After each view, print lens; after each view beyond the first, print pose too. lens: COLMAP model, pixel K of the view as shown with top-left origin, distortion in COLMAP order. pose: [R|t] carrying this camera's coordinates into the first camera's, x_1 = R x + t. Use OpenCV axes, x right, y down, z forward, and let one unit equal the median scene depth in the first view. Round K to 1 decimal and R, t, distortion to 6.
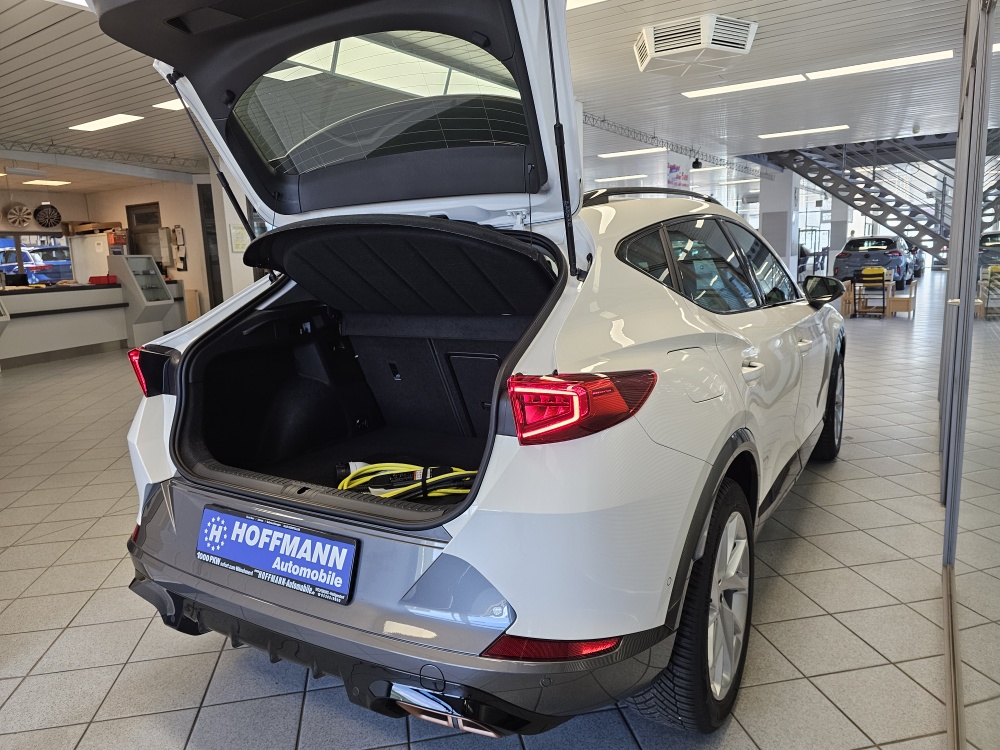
lens RADIAL K [[673.6, 0, 502.0], [0, 673.6, 373.3], [0, 0, 1]] dist [-0.008185, -0.001792]
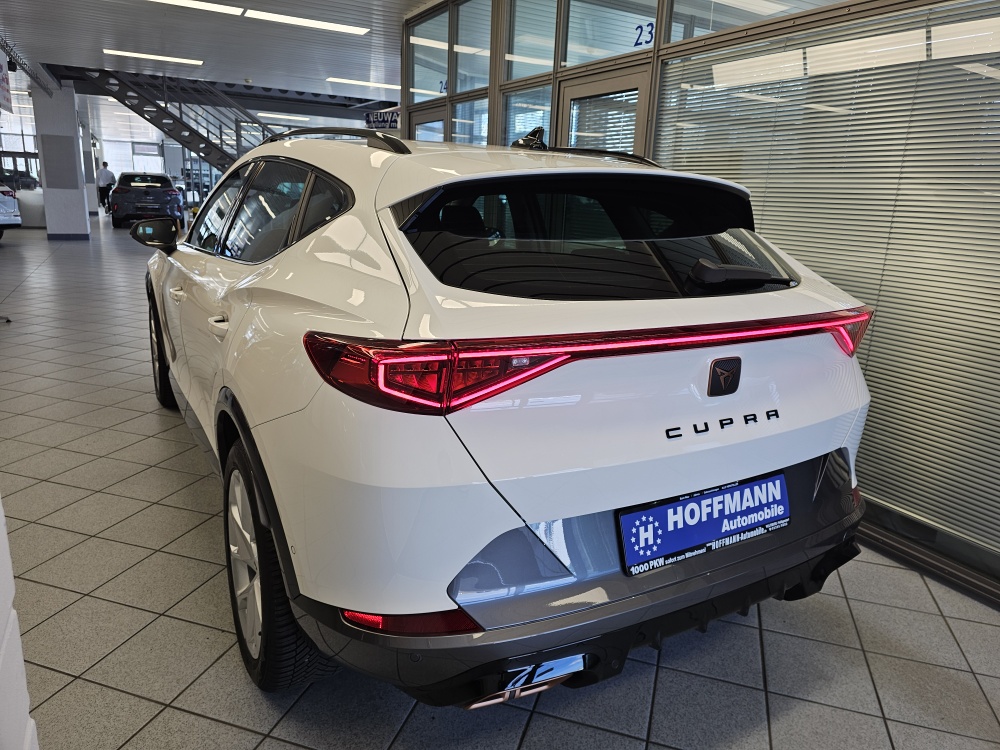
lens RADIAL K [[673.6, 0, 500.5], [0, 673.6, 375.5], [0, 0, 1]] dist [-0.008185, -0.001792]
pose [[0.477585, -0.170327, 0.861917, -1.260115], [0.086866, 0.985376, 0.146592, -0.105135], [-0.874281, 0.004861, 0.485397, 0.778253]]
